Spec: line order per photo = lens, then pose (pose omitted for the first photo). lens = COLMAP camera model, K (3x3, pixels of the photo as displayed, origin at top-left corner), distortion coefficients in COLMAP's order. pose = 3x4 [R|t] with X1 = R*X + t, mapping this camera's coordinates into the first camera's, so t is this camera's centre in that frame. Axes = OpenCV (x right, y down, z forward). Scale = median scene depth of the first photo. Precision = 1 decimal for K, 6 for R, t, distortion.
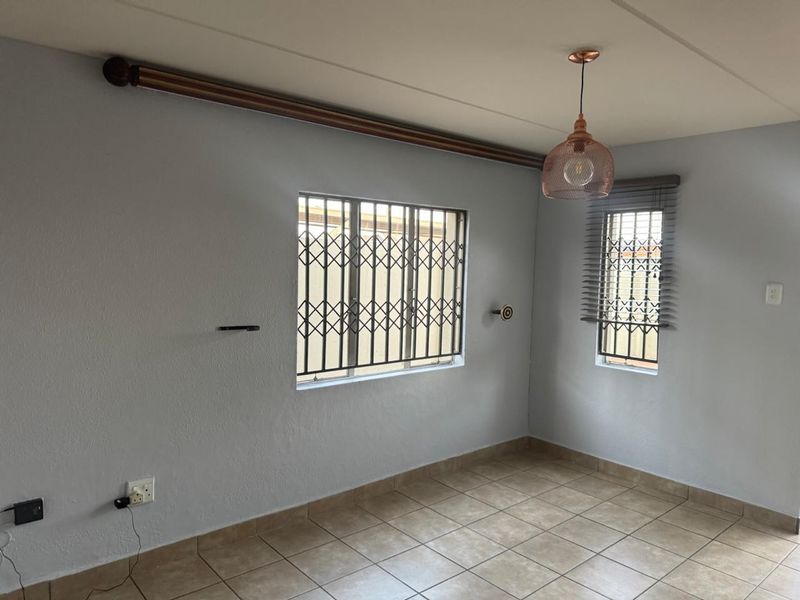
lens RADIAL K [[558.2, 0, 400.0], [0, 558.2, 300.0], [0, 0, 1]] dist [0.135798, -0.168552]
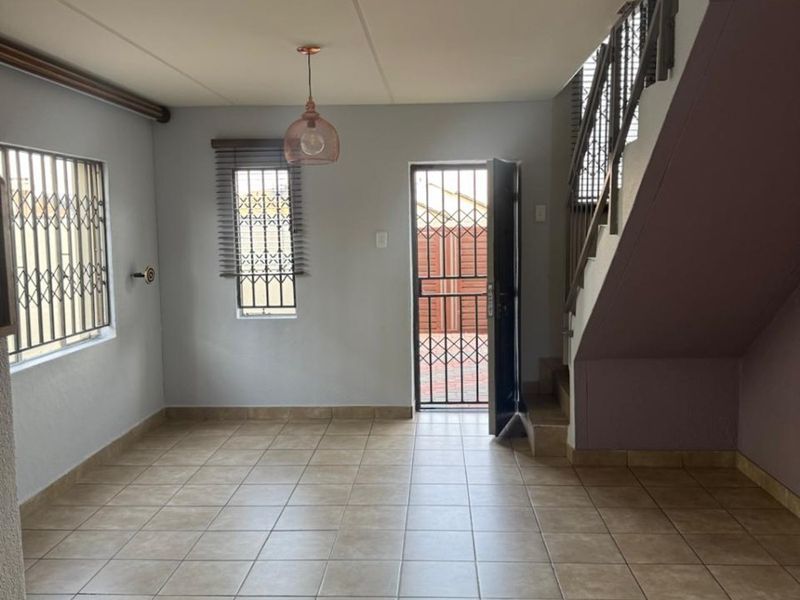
lens RADIAL K [[736.5, 0, 403.0], [0, 736.5, 280.9], [0, 0, 1]] dist [-0.000450, 0.001774]
pose [[0.690054, -0.083603, 0.718913, -0.422693], [0.074611, 0.996231, 0.044237, 0.010712], [-0.719902, 0.023113, 0.693691, -0.147328]]
